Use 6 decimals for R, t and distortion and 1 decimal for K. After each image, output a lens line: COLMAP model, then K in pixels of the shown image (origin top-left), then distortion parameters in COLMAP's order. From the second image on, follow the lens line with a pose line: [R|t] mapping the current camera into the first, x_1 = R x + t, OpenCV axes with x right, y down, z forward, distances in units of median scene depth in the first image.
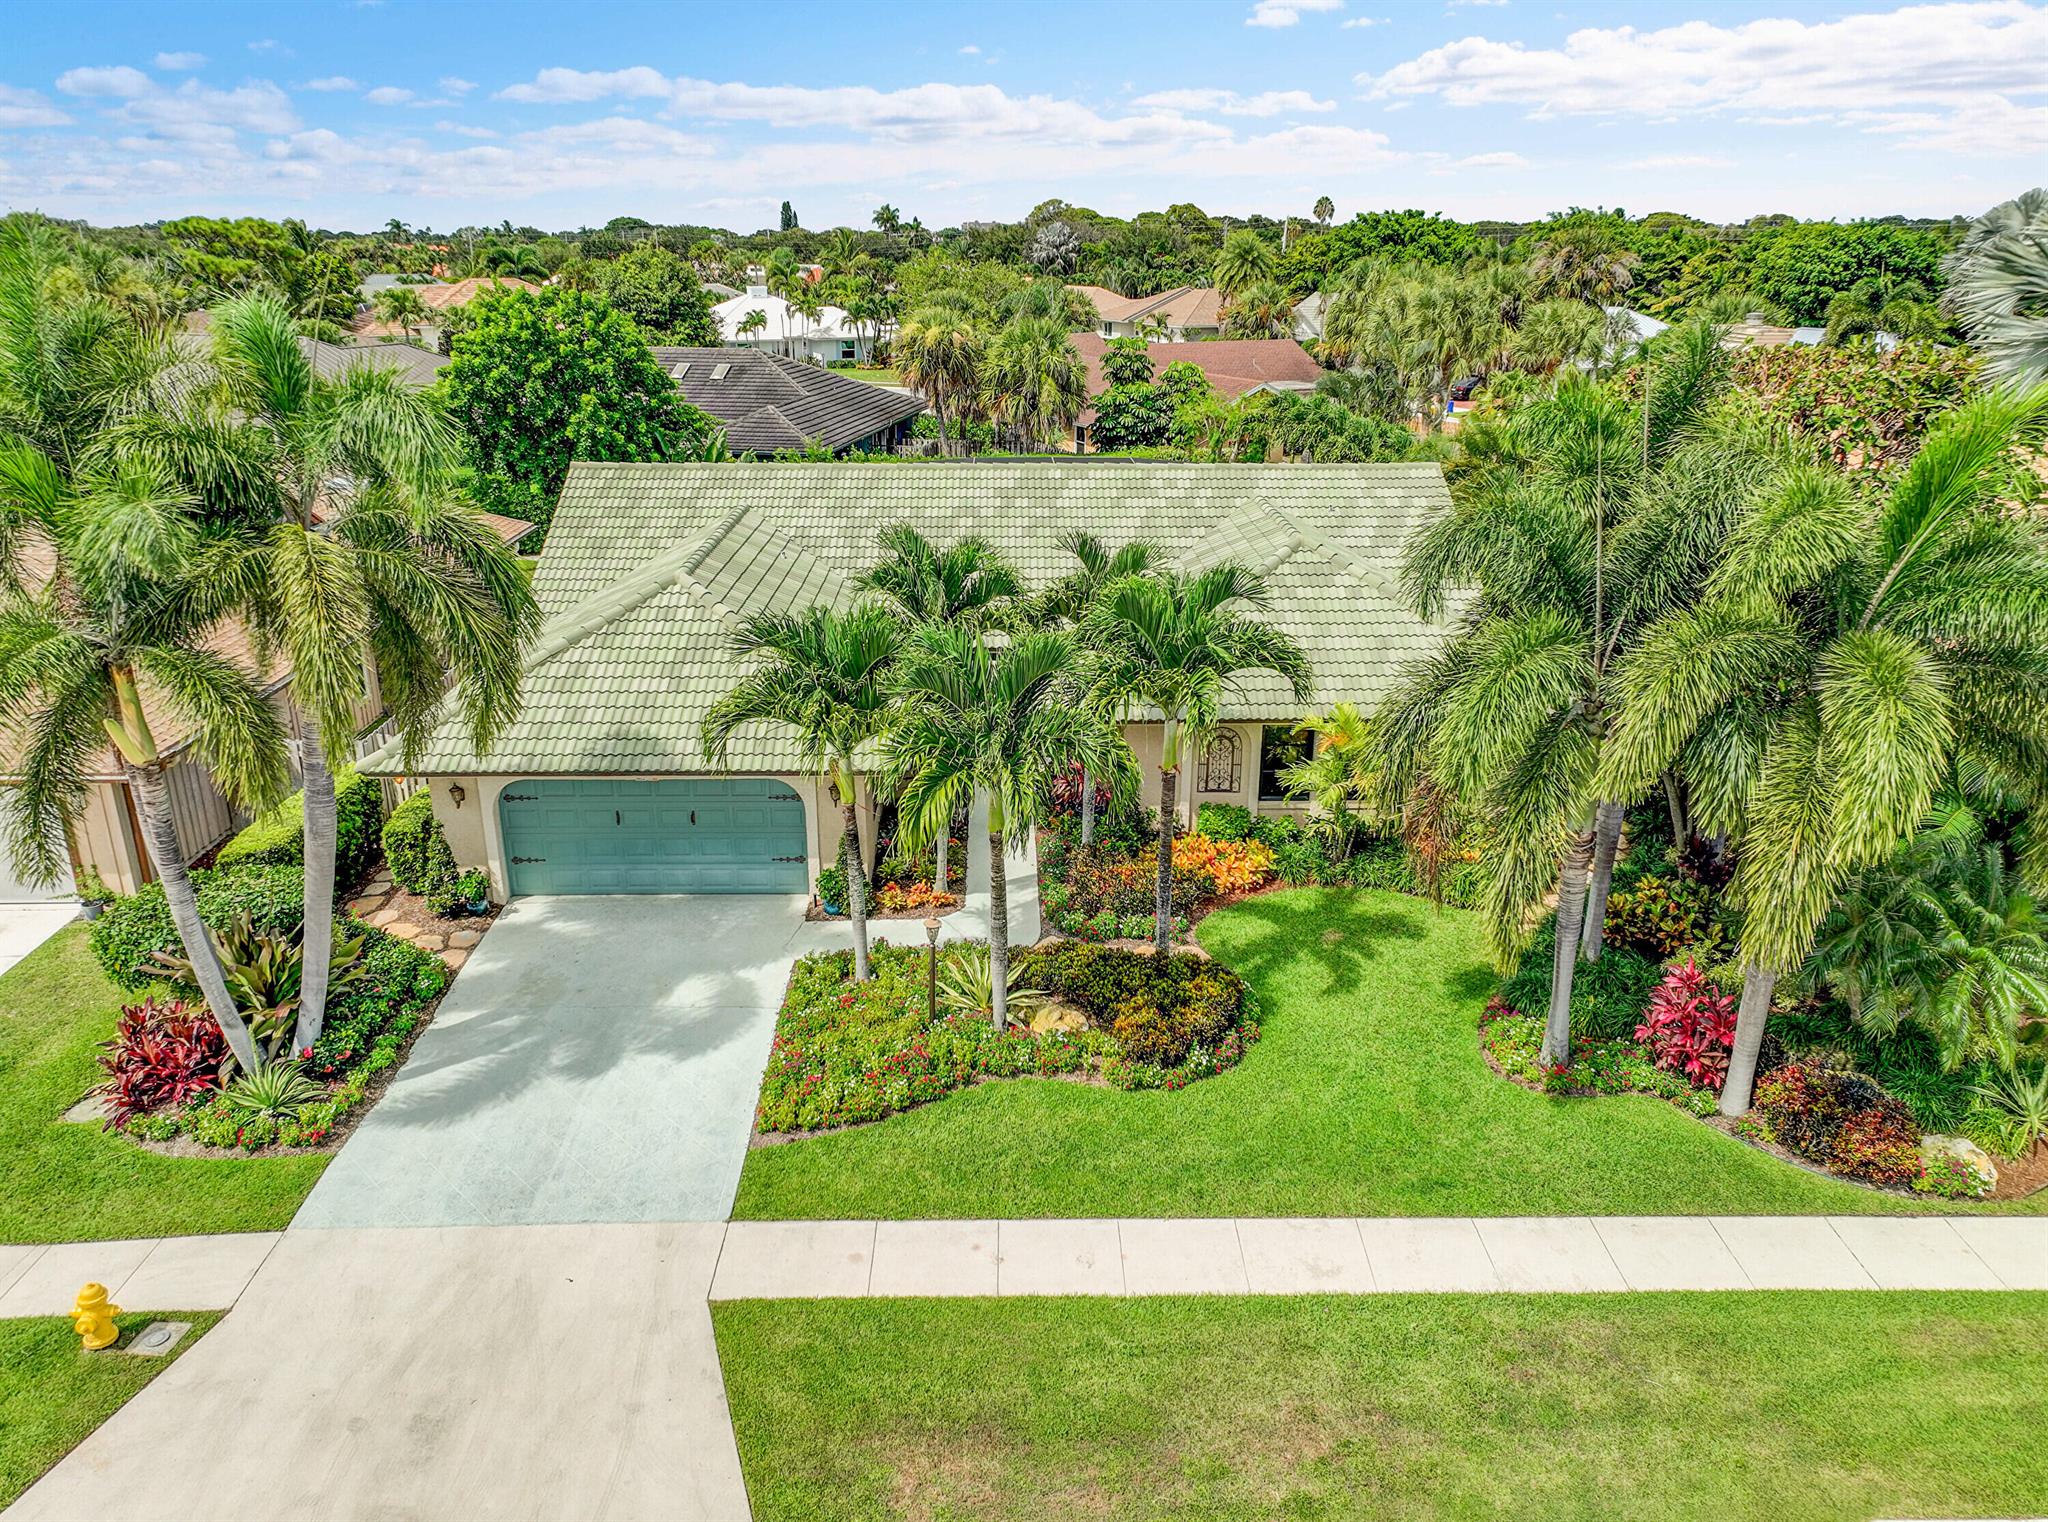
lens RADIAL K [[1441.2, 0, 1022.1], [0, 1441.2, 753.9], [0, 0, 1]] dist [0.004924, 0.008646]
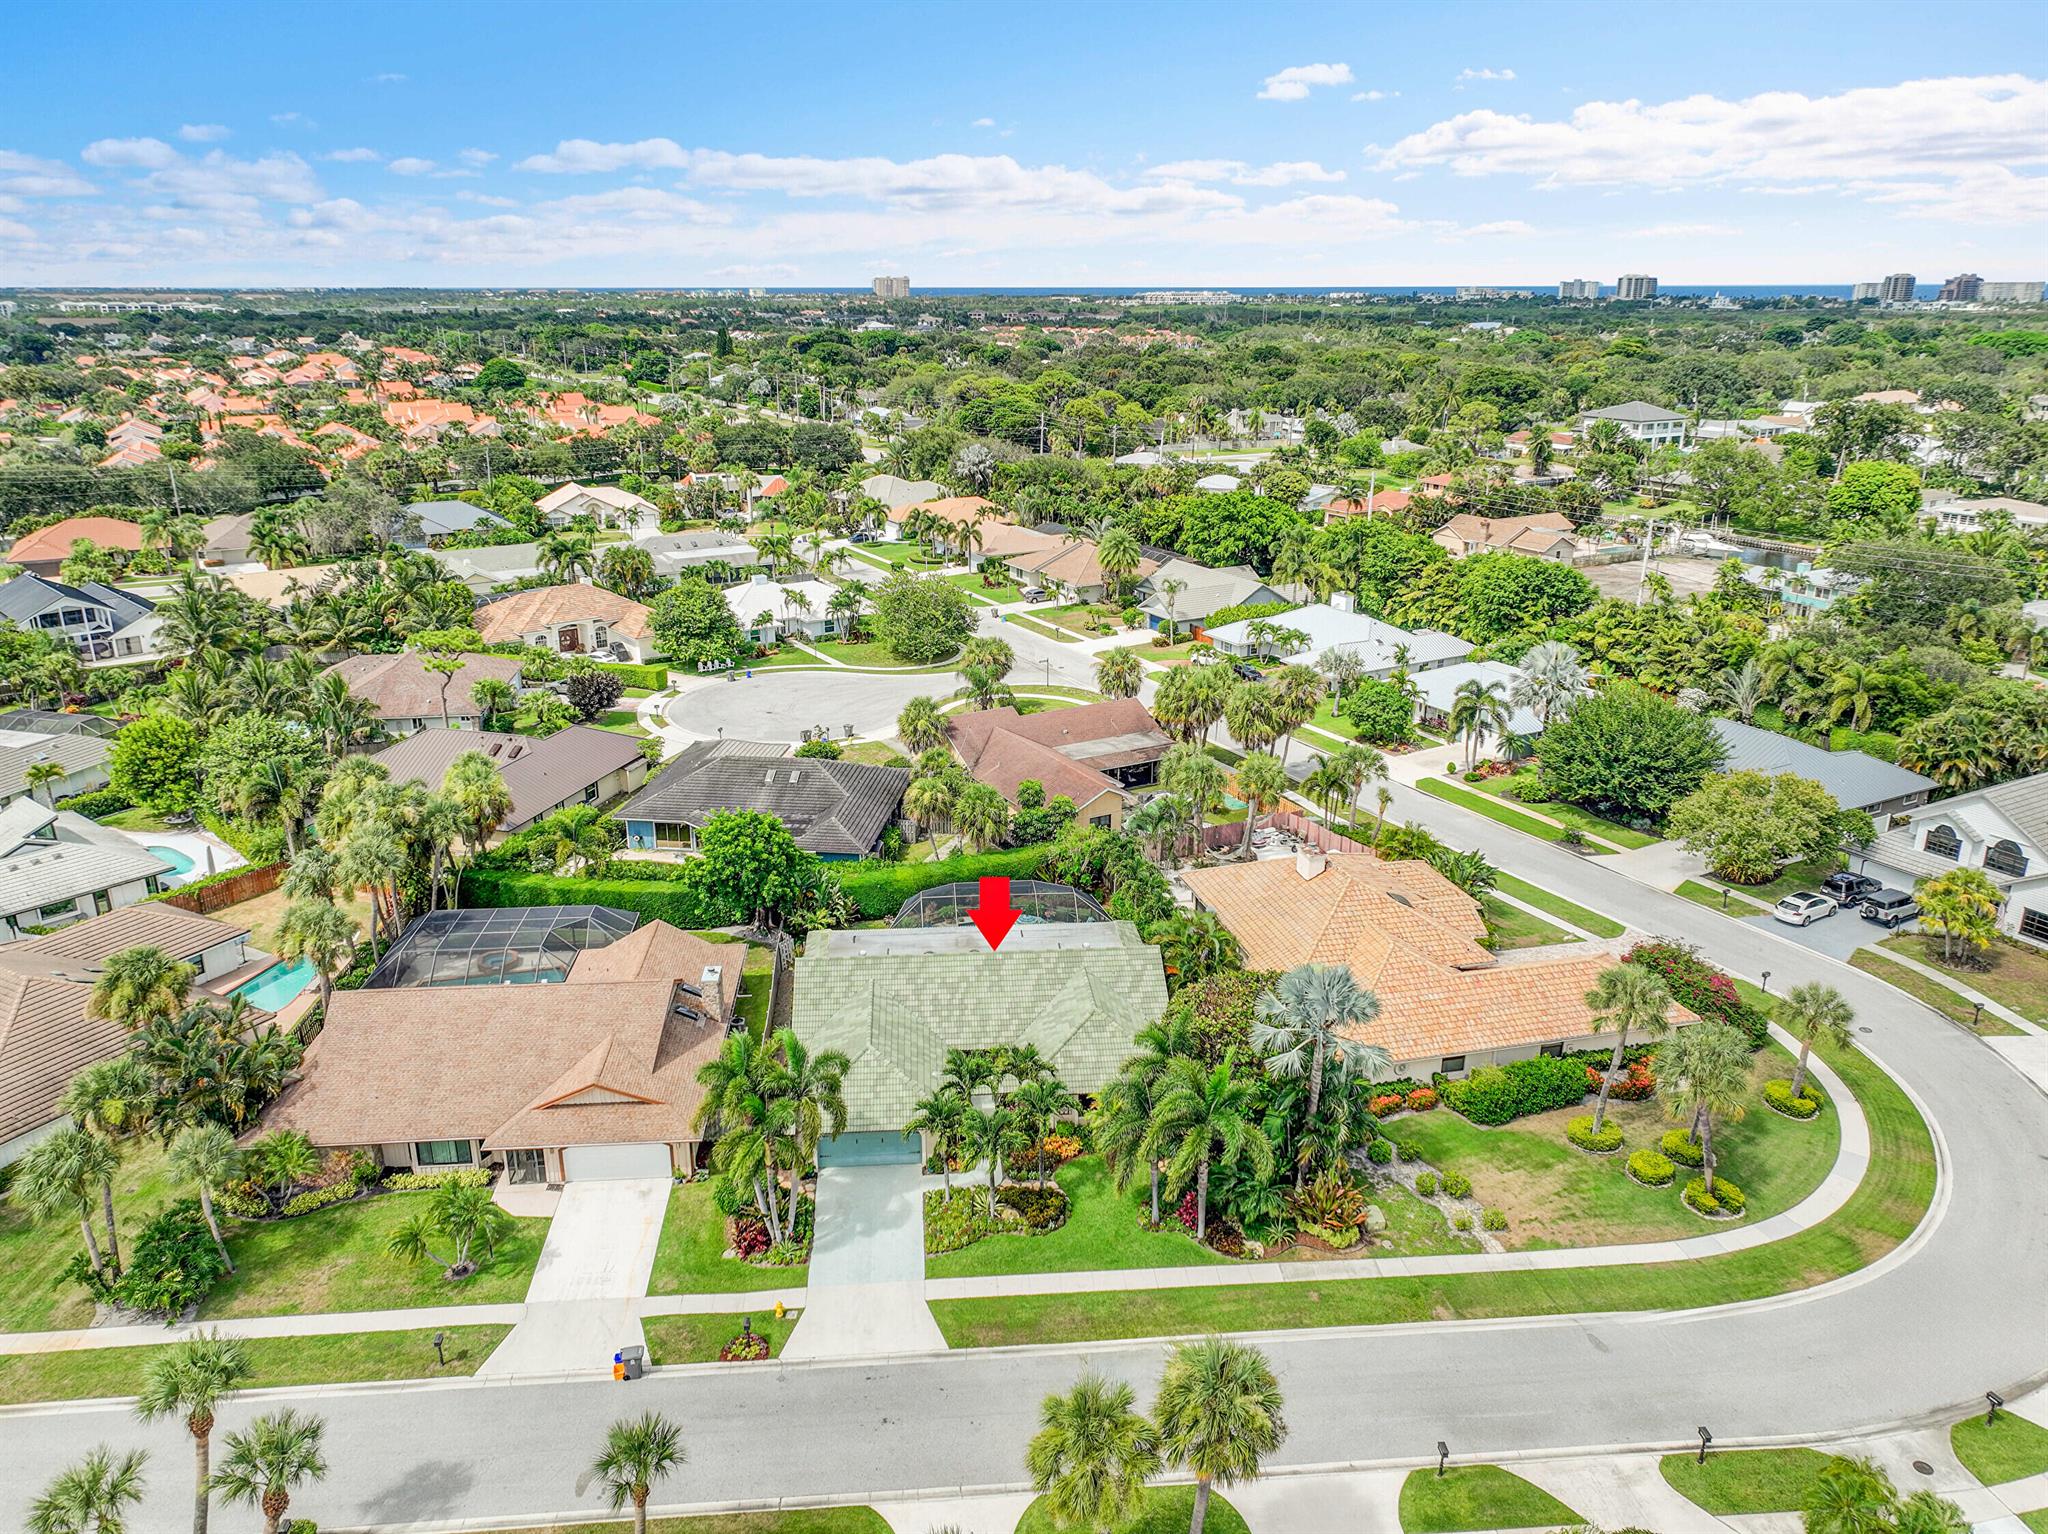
lens RADIAL K [[1441.2, 0, 1021.5], [0, 1441.2, 770.7], [0, 0, 1]] dist [0.004924, 0.008646]
pose [[0.998284, -0.023386, 0.053680, -0.106771], [0.023911, 0.999672, -0.009166, -0.834284], [-0.053448, 0.010433, 0.998516, -2.413407]]
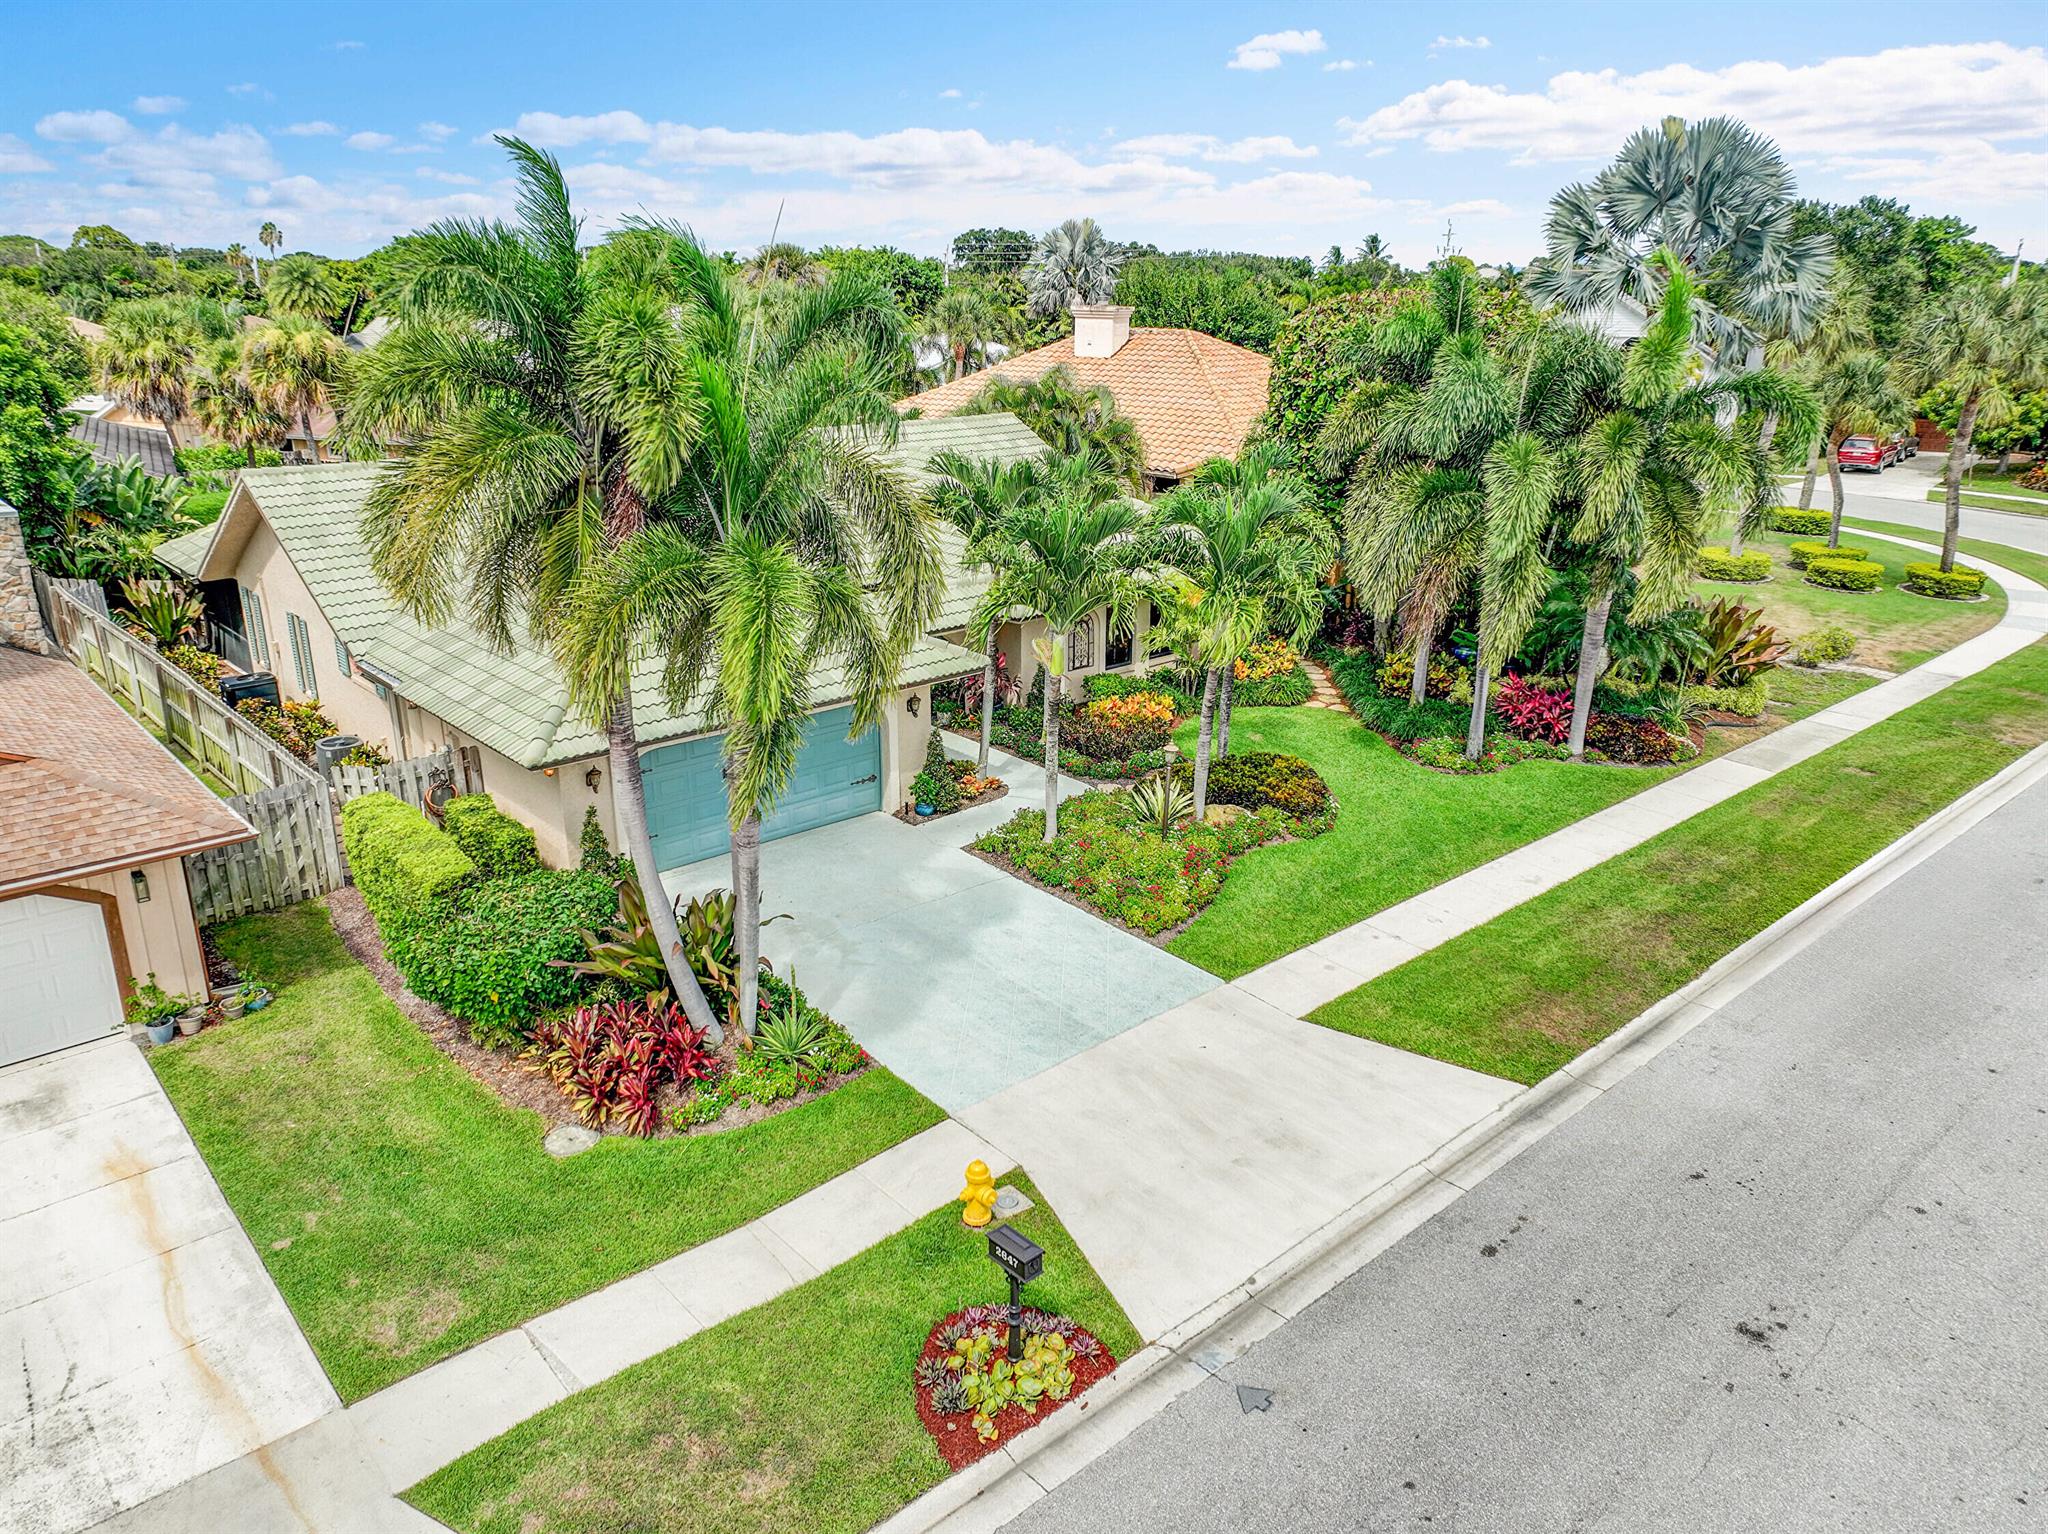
lens RADIAL K [[1441.2, 0, 1022.0], [0, 1441.2, 767.2], [0, 0, 1]] dist [0.004924, 0.008646]
pose [[0.758890, -0.210109, 0.616393, -0.910509], [0.219364, 0.973683, 0.061821, 0.029450], [-0.613160, 0.088299, 0.785009, 0.117465]]
